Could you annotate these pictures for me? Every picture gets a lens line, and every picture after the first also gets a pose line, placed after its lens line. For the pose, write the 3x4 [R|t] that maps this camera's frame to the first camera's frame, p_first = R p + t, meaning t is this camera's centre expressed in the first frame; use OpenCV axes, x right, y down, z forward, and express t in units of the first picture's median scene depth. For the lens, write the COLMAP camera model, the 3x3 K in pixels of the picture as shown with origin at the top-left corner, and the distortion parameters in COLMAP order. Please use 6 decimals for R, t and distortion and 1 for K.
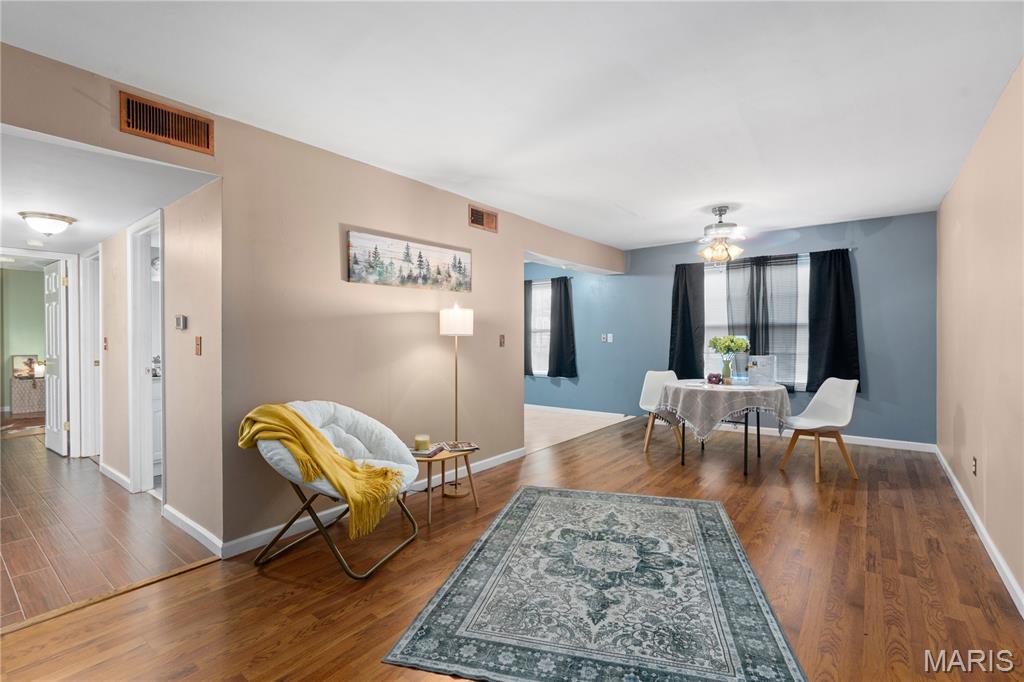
lens RADIAL K [[464.0, 0, 511.4], [0, 464.0, 341.3], [0, 0, 1]] dist [-0.003408, 0.000342]
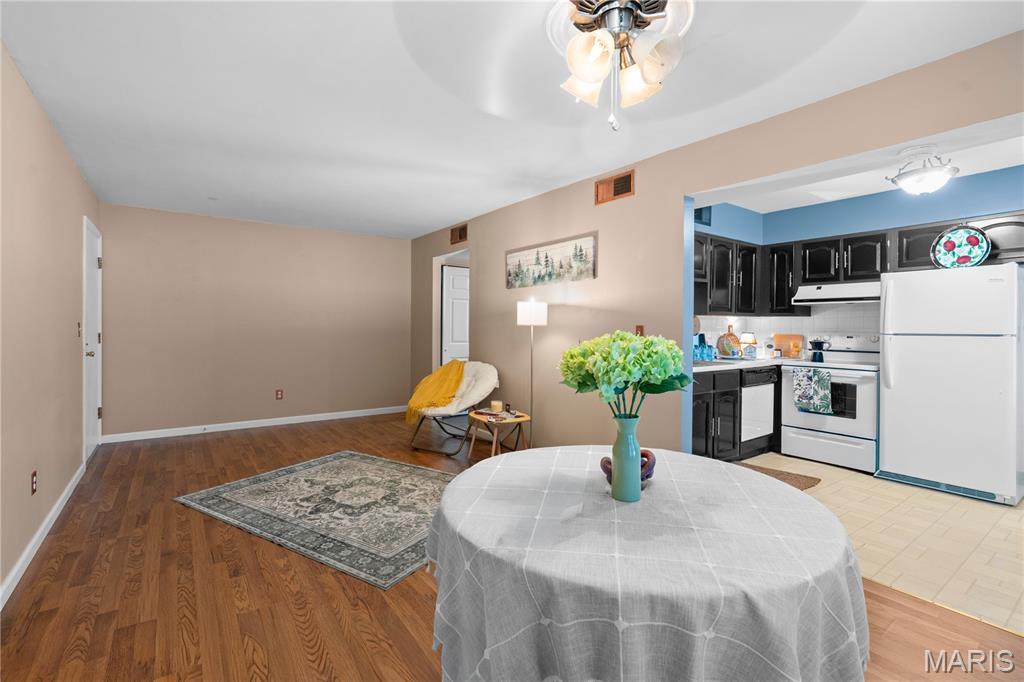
lens RADIAL K [[464.0, 0, 509.5], [0, 464.0, 324.7], [0, 0, 1]] dist [-0.003408, 0.000342]
pose [[-0.277136, 0.000336, -0.960831, 1.083073], [-0.015884, 0.999862, 0.004931, -0.021548], [0.960699, 0.016628, -0.277092, 1.426357]]
